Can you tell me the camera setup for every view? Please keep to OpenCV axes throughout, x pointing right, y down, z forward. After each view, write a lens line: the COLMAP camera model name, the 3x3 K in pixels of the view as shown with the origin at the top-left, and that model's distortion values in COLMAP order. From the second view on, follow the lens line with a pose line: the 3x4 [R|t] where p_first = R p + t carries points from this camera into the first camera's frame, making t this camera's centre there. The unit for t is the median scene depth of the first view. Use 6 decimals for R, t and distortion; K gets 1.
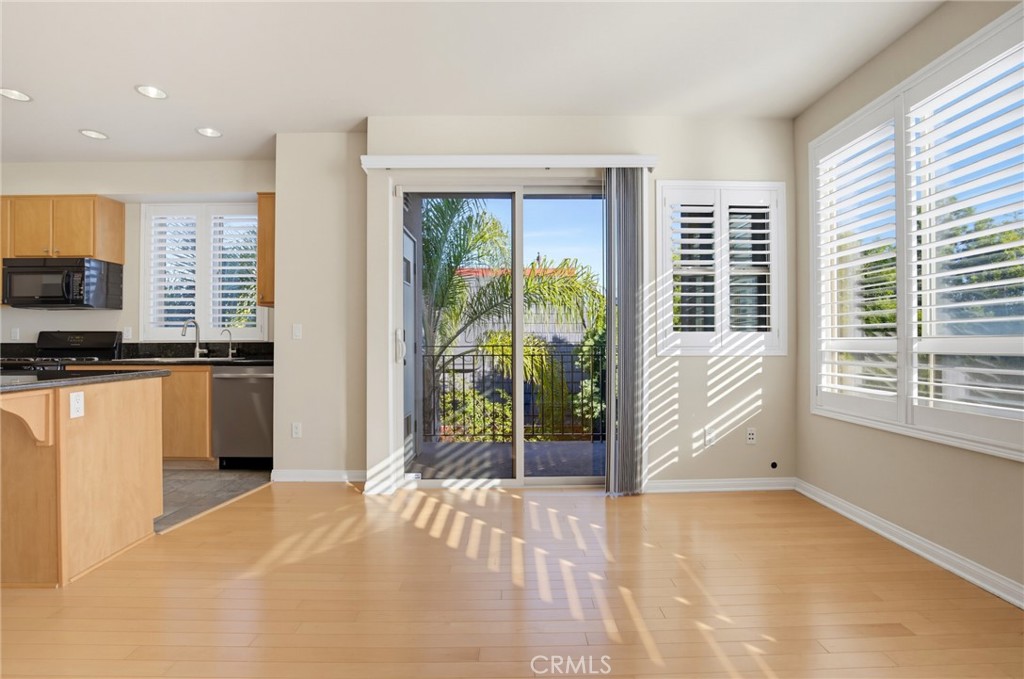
lens RADIAL K [[470.2, 0, 517.2], [0, 470.2, 337.7], [0, 0, 1]] dist [-0.026953, 0.002428]
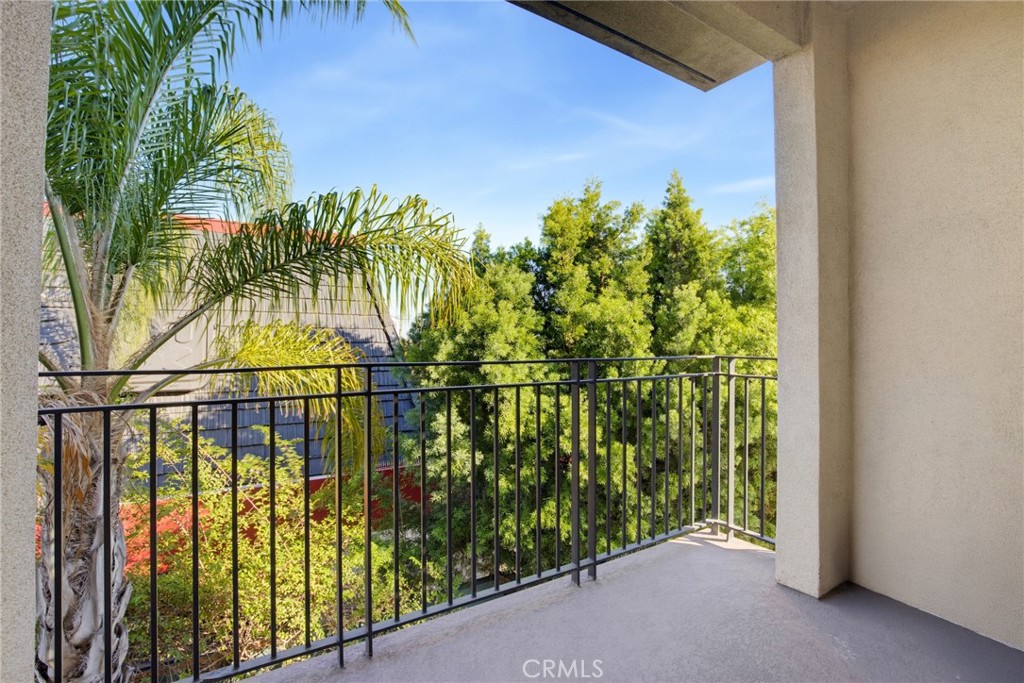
lens RADIAL K [[470.2, 0, 506.7], [0, 470.2, 338.4], [0, 0, 1]] dist [-0.026953, 0.002428]
pose [[0.850848, 0.006950, 0.525366, -0.089637], [-0.006482, 0.999975, -0.002730, 0.001295], [-0.525372, -0.001083, 0.850872, 0.455852]]
